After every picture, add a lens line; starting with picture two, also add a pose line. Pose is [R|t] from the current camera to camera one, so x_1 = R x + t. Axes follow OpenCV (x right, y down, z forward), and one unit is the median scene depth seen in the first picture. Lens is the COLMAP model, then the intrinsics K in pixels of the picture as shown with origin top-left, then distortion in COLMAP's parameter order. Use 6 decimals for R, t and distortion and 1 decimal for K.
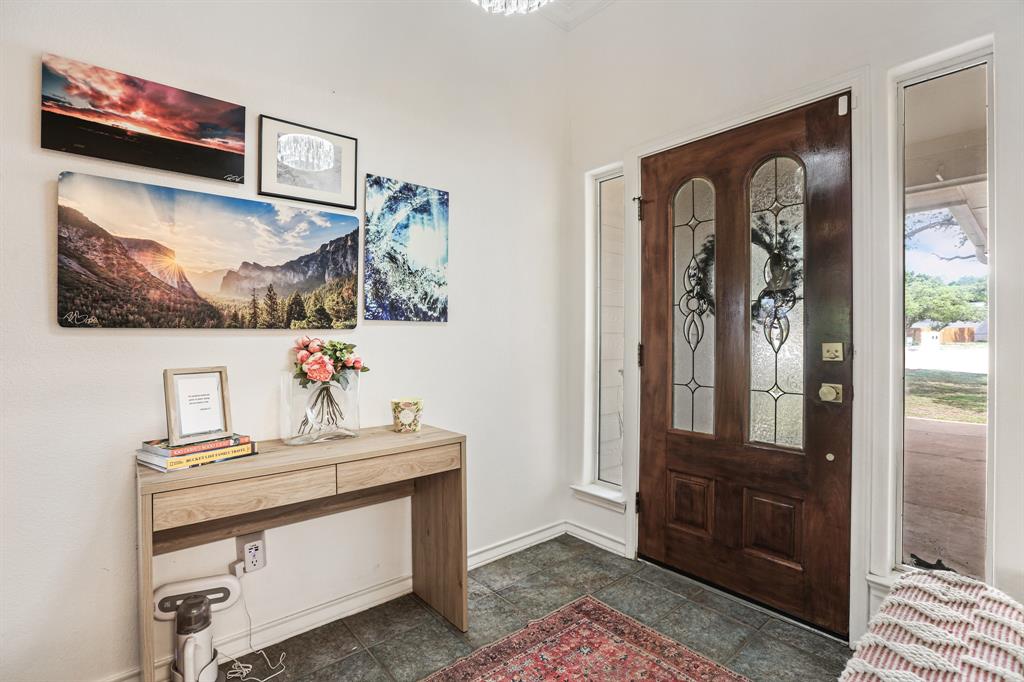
lens RADIAL K [[475.0, 0, 513.3], [0, 475.0, 337.8], [0, 0, 1]] dist [-0.030331, 0.009076]
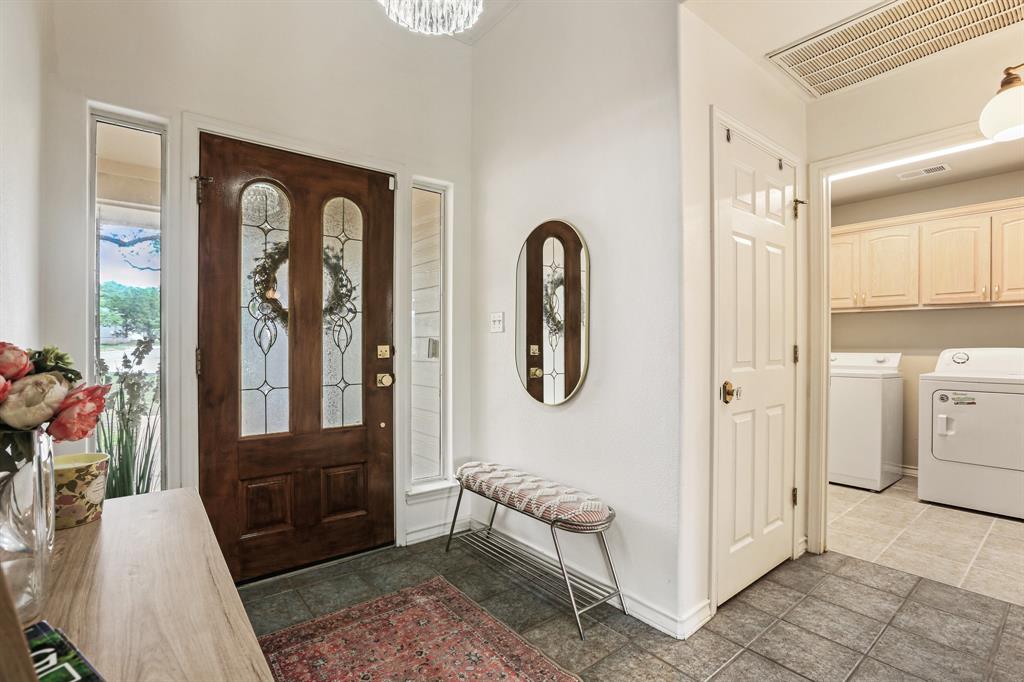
lens RADIAL K [[475.0, 0, 518.5], [0, 475.0, 344.7], [0, 0, 1]] dist [-0.030331, 0.009076]
pose [[0.040471, -0.006306, 0.999161, -0.683535], [-0.008939, 0.999938, 0.006673, -0.004315], [-0.999141, -0.009202, 0.040412, 0.474992]]
